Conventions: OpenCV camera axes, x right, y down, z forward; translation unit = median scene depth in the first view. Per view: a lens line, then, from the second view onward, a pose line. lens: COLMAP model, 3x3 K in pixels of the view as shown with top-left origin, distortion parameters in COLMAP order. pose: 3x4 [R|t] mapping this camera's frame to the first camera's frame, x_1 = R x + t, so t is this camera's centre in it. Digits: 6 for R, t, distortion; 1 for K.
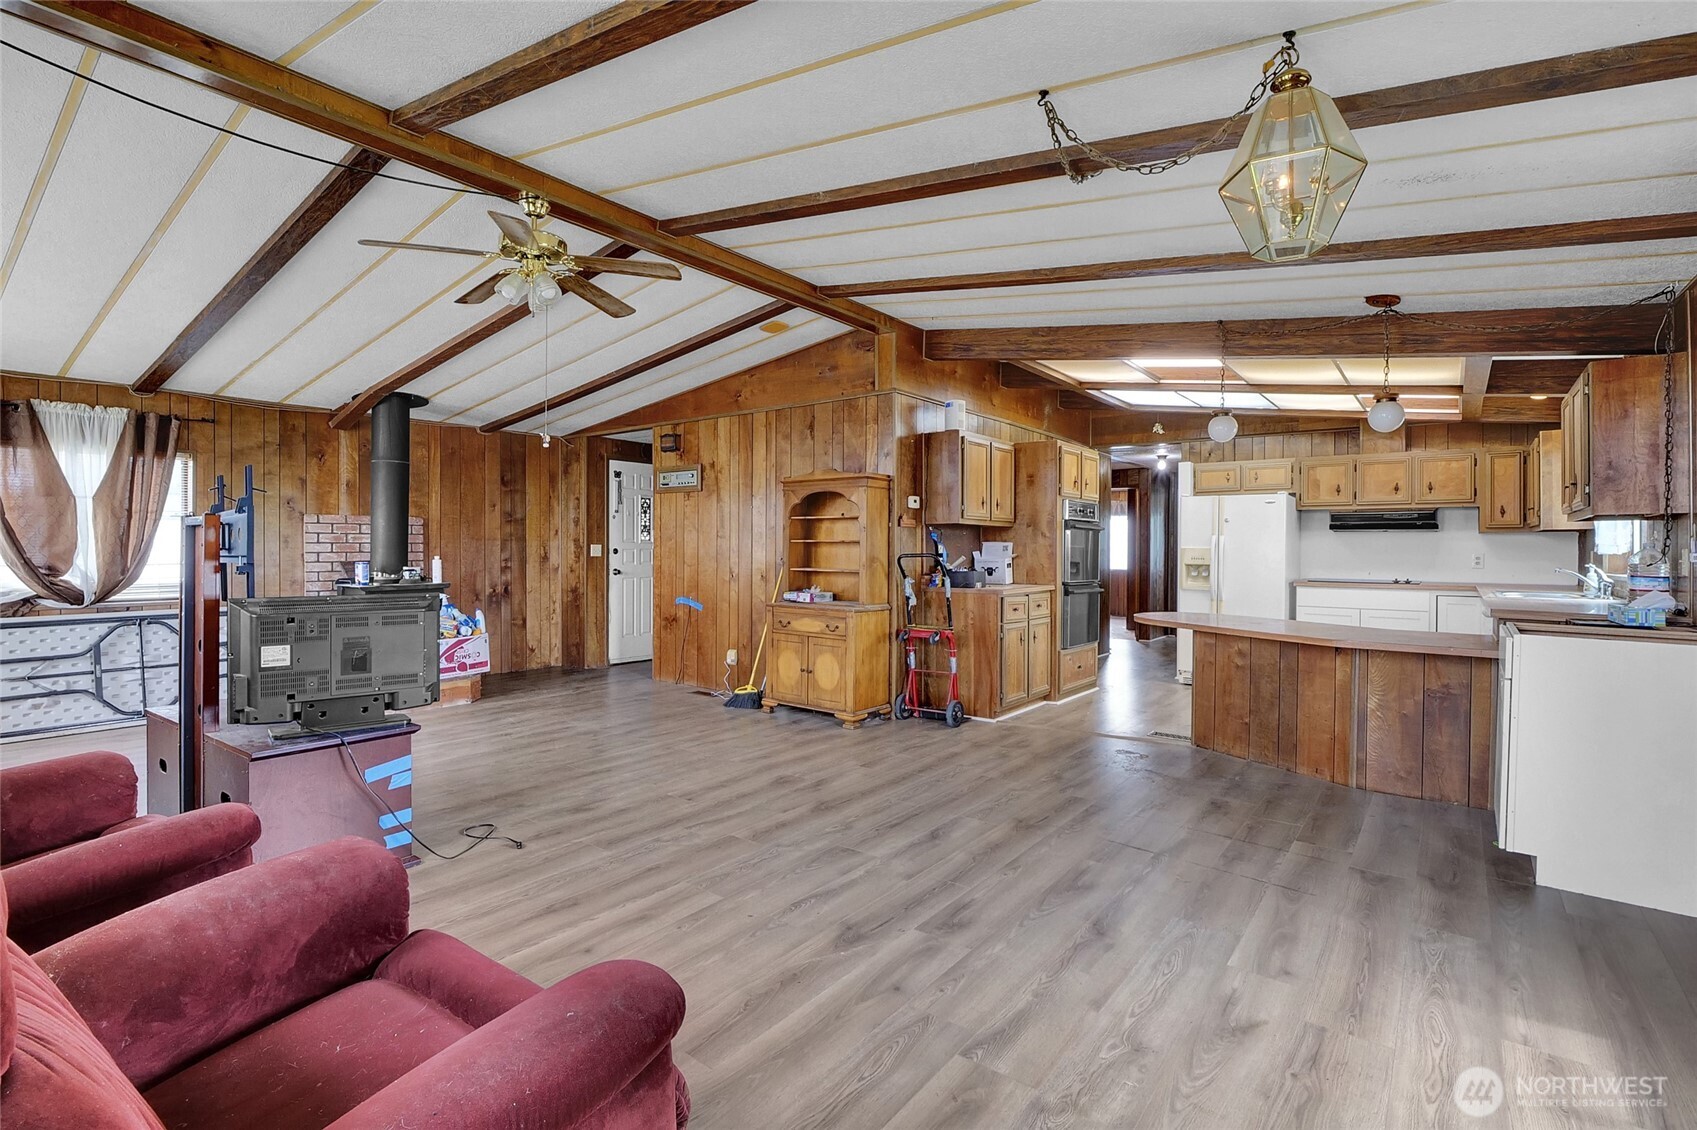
lens RADIAL K [[791.2, 0, 843.6], [0, 791.2, 552.0], [0, 0, 1]] dist [-0.013962, -0.000502]
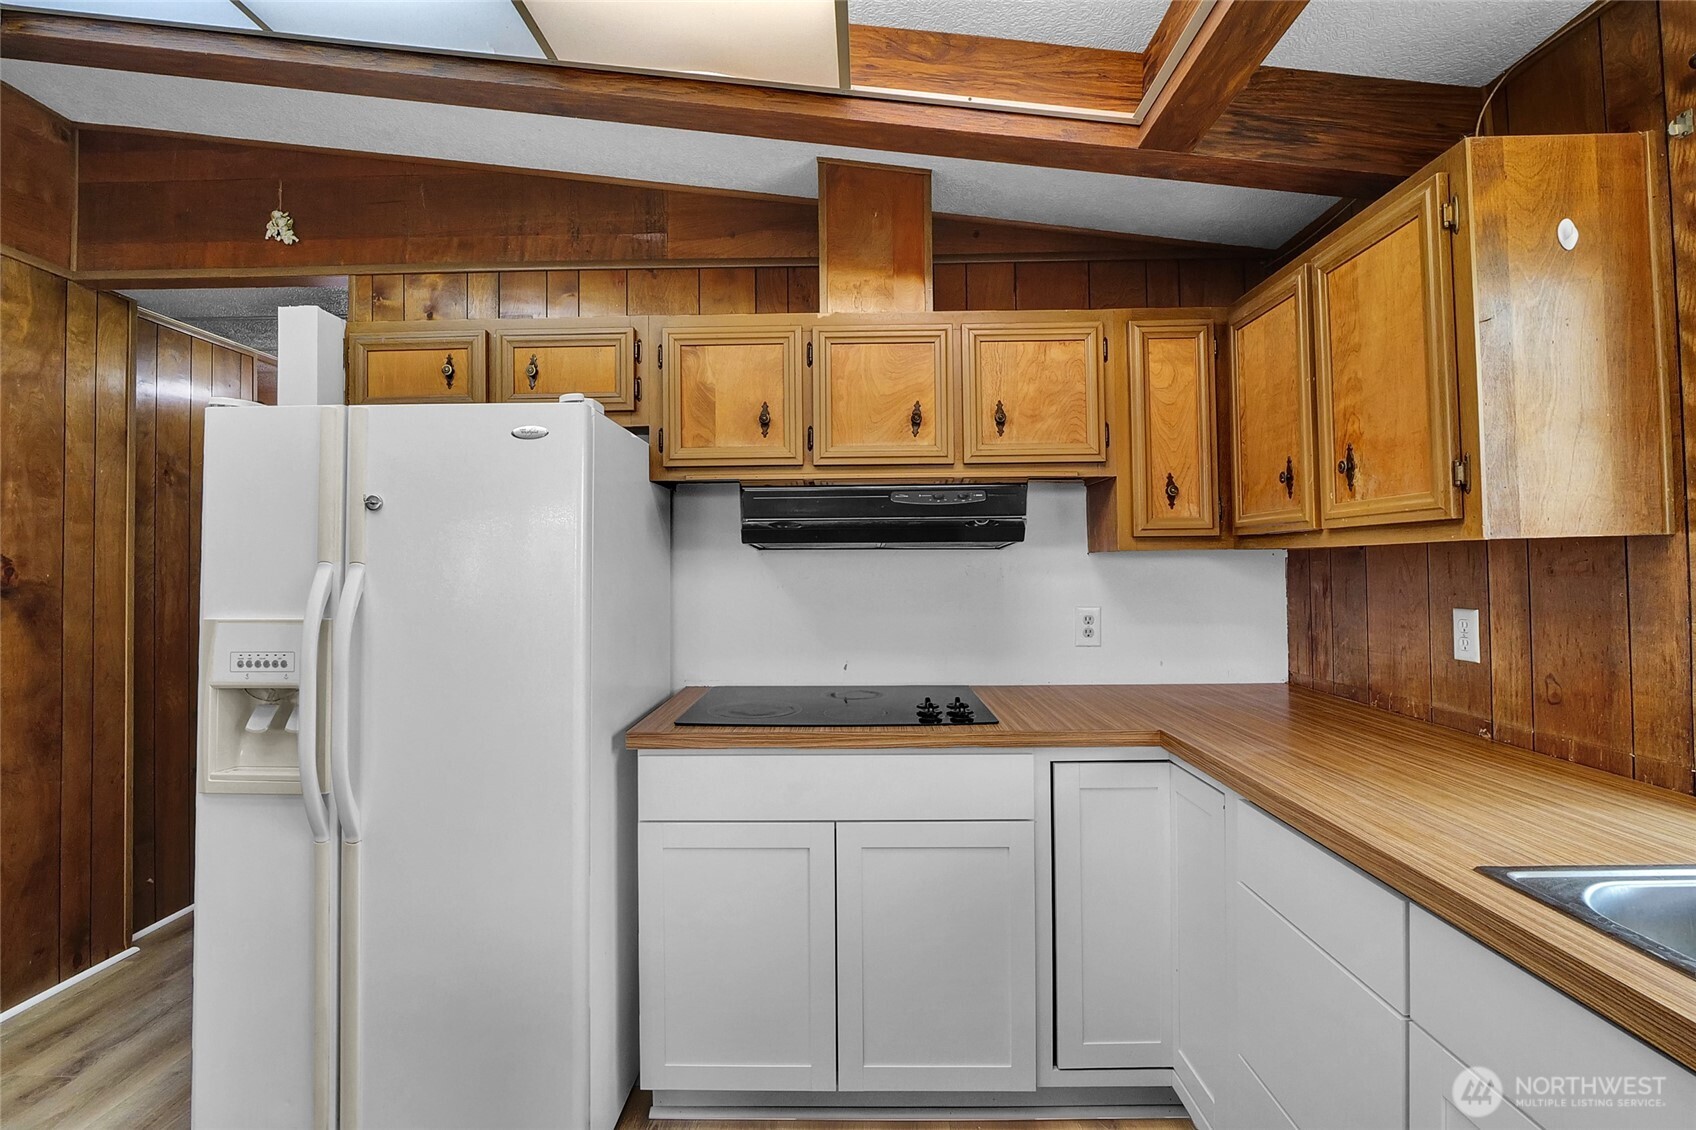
lens RADIAL K [[790.7, 0, 845.8], [0, 790.7, 551.3], [0, 0, 1]] dist [-0.013962, -0.000502]
pose [[0.799853, -0.001801, 0.600193, 0.515383], [0.017774, 0.999628, -0.020687, -0.020268], [-0.599933, 0.027215, 0.799588, 0.808396]]
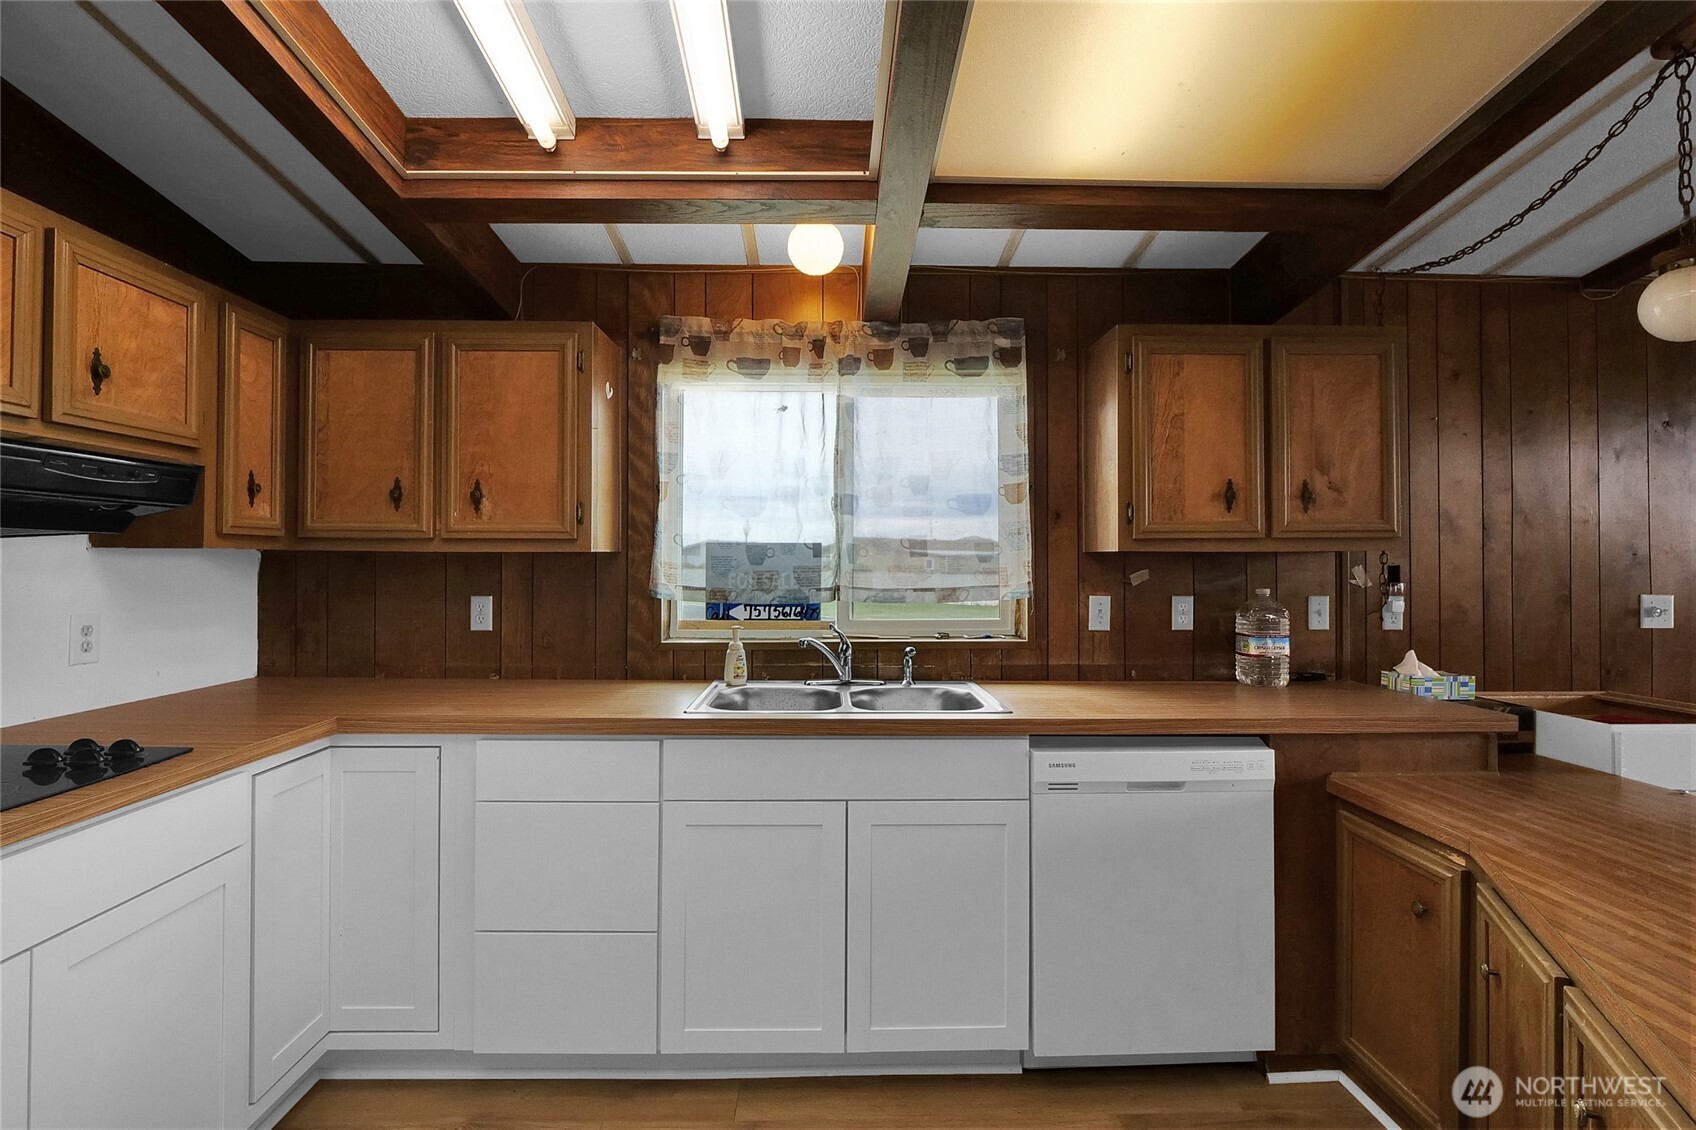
lens RADIAL K [[790.7, 0, 842.2], [0, 790.7, 551.2], [0, 0, 1]] dist [-0.013962, -0.000502]
pose [[-0.628987, 0.004472, 0.777403, 0.411904], [-0.002617, 0.999966, -0.007870, -0.022426], [-0.777411, -0.006985, -0.628954, 1.016978]]
